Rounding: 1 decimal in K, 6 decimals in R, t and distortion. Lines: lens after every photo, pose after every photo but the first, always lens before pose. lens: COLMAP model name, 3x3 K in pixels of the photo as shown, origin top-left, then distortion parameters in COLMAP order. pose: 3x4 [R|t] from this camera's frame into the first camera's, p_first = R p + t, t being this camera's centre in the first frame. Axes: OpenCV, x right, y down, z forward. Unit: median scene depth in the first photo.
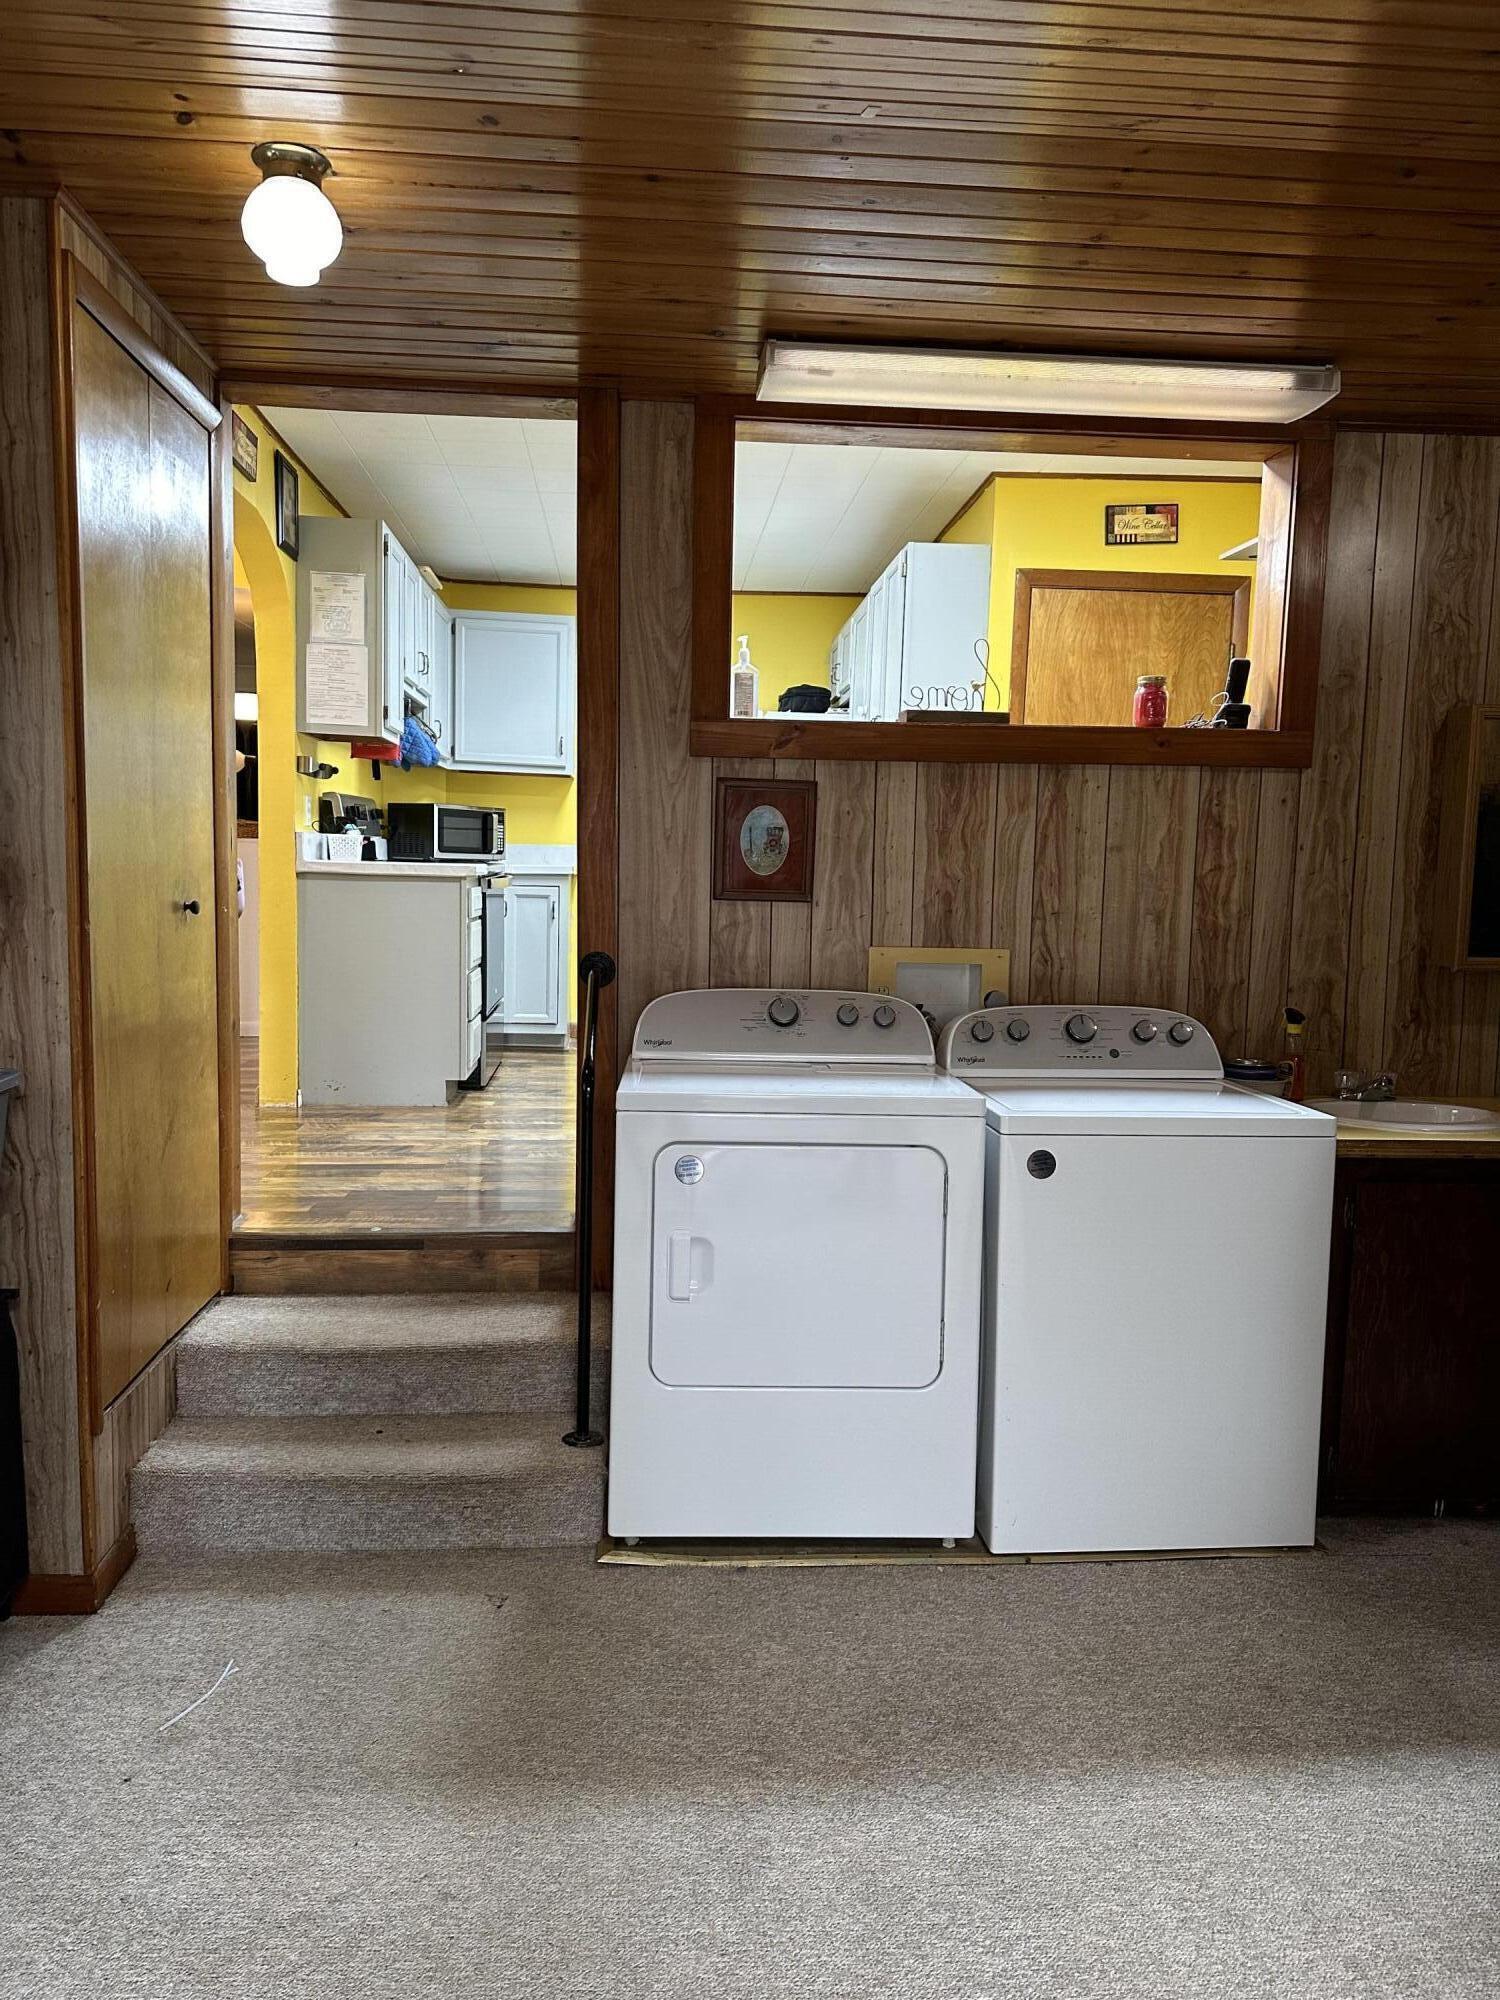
lens RADIAL K [[1393.2, 0, 735.5], [0, 1393.2, 1030.1], [0, 0, 1]] dist [0.056002, -0.071408]
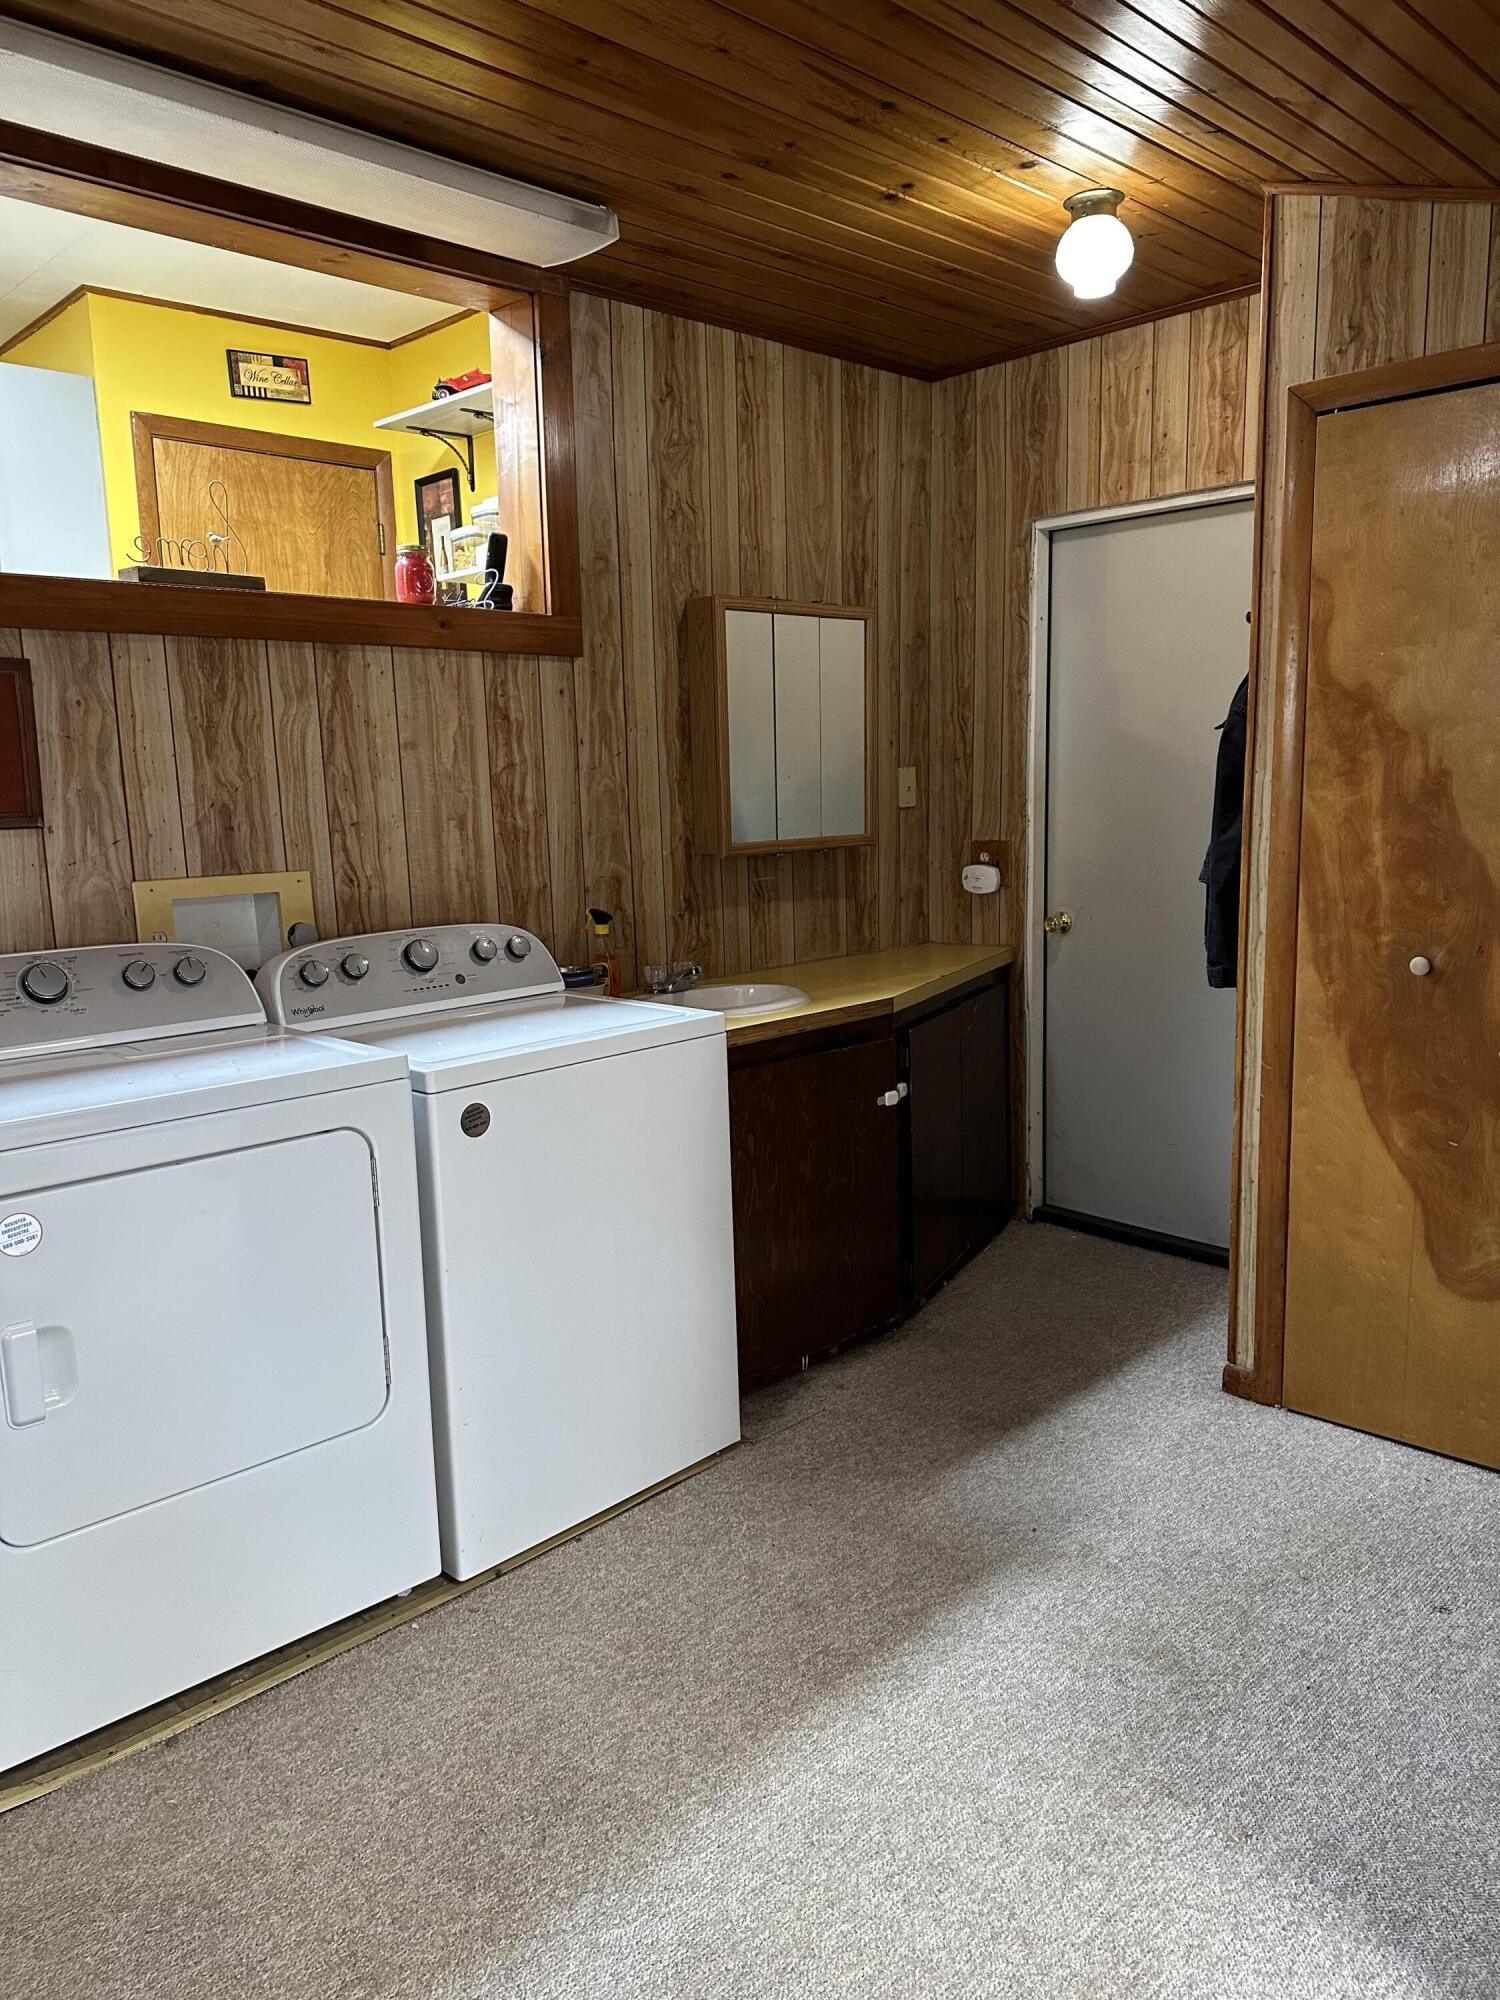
lens RADIAL K [[1393.2, 0, 762.3], [0, 1393.2, 1023.4], [0, 0, 1]] dist [0.056002, -0.071408]
pose [[0.763084, -0.151953, 0.628183, -0.132343], [0.115889, 0.988385, 0.098308, -0.019005], [-0.635825, -0.002218, 0.771830, 0.189493]]
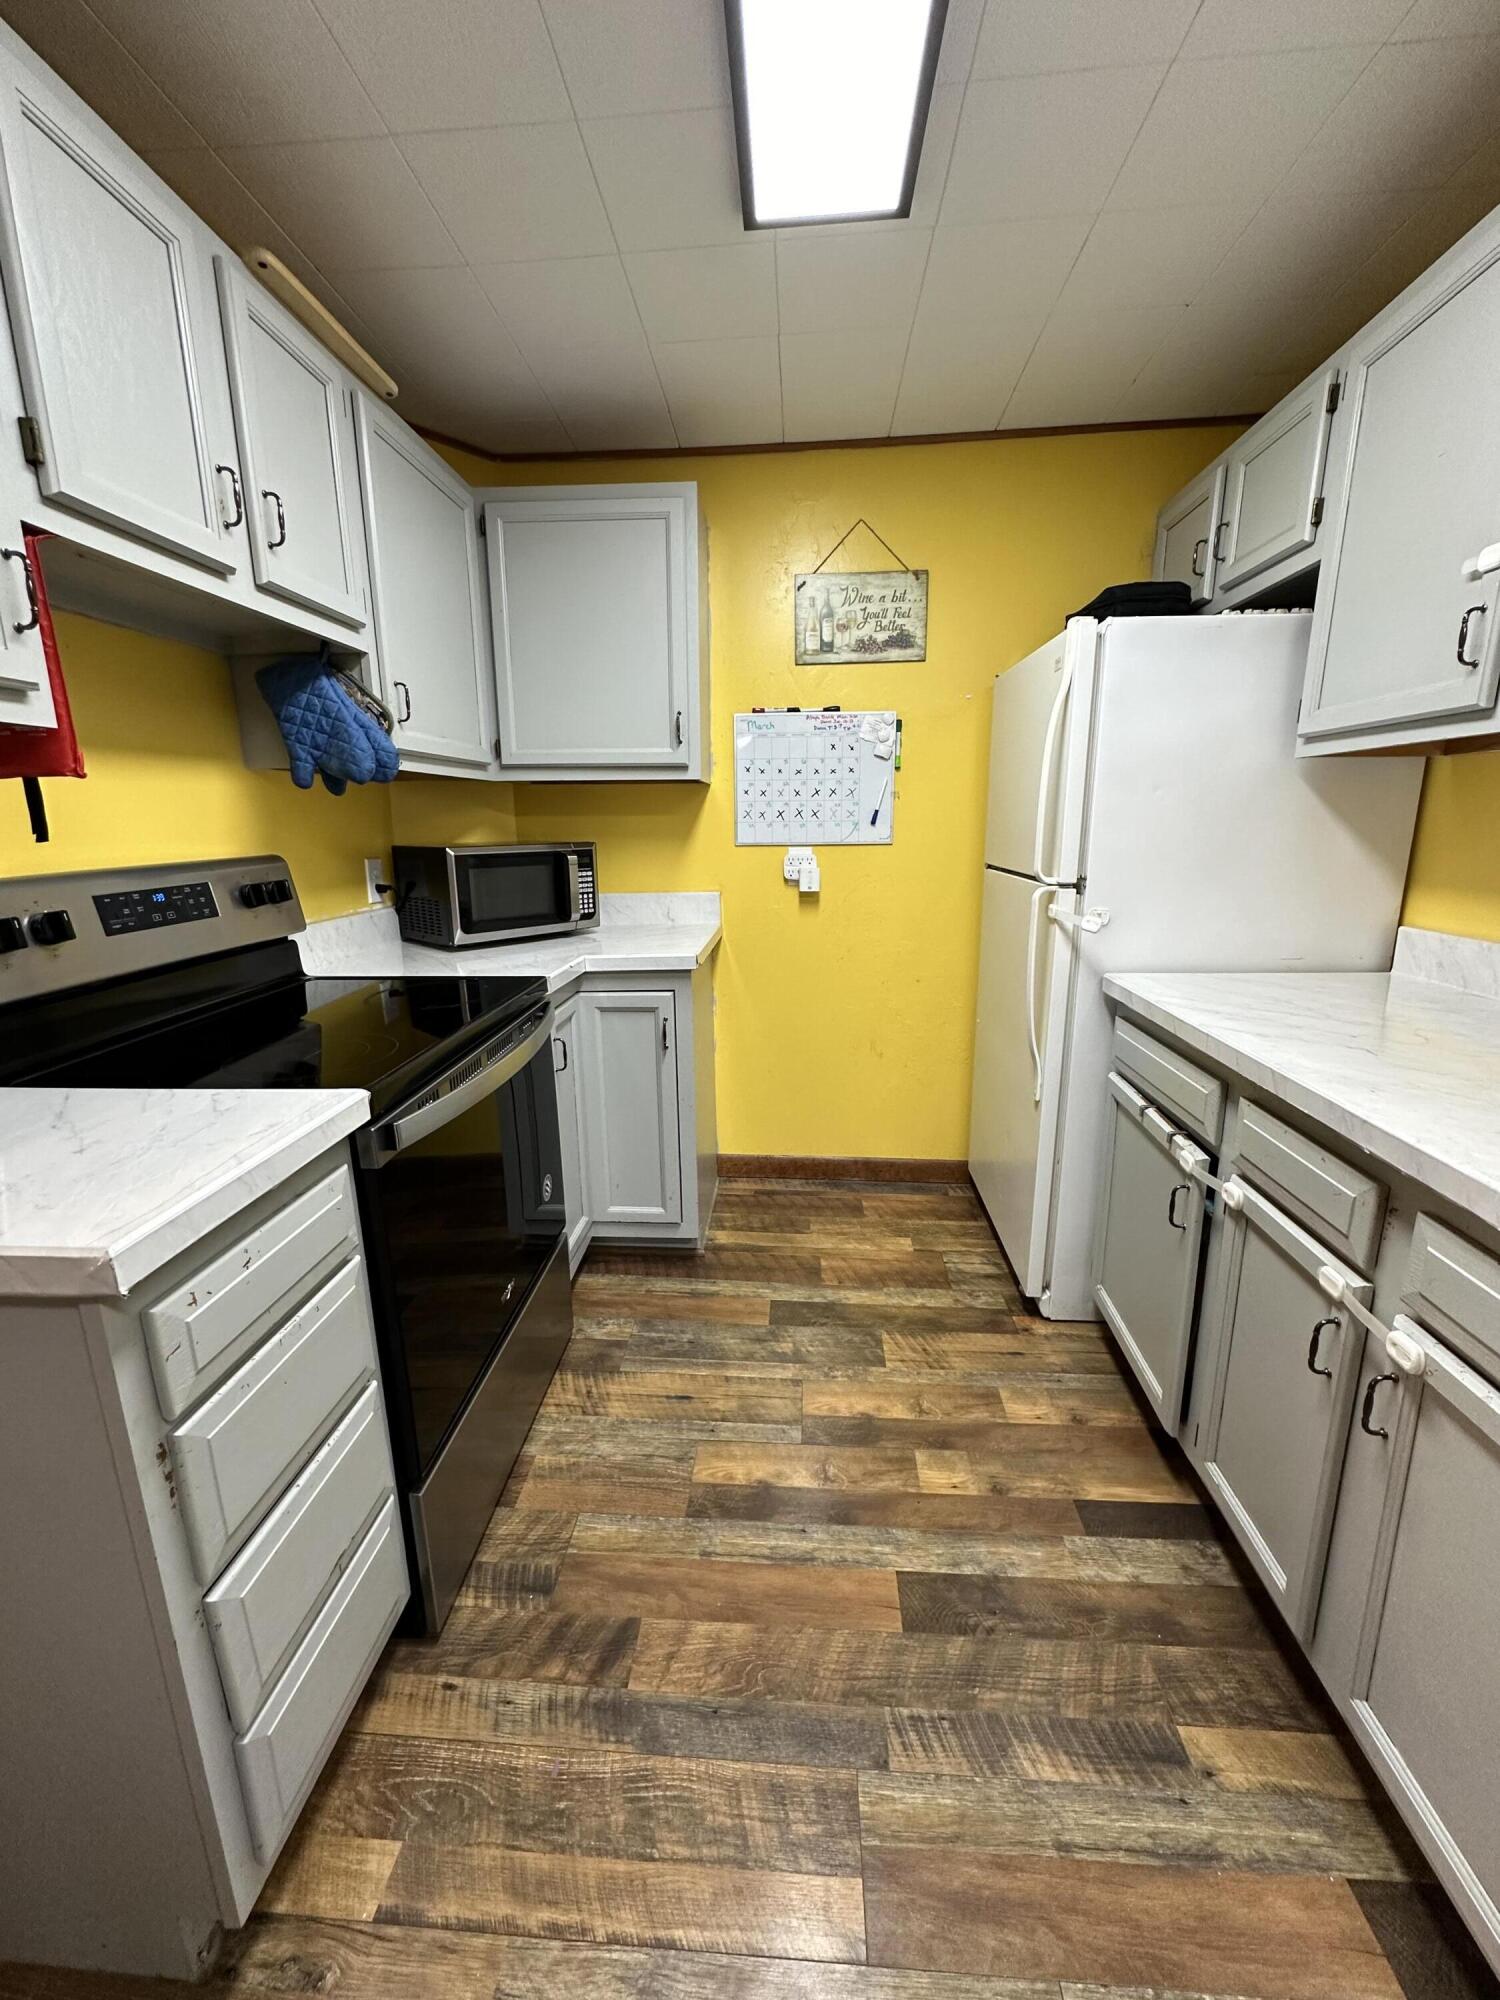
lens RADIAL K [[796.5, 0, 750.0], [0, 796.5, 1002.6], [0, 0, 1]] dist [-0.003074, 0.000193]
pose [[0.990547, -0.008389, -0.136916, -0.105093], [0.023619, 0.993651, 0.109998, -0.254990], [0.135124, -0.112192, 0.984456, 1.345762]]
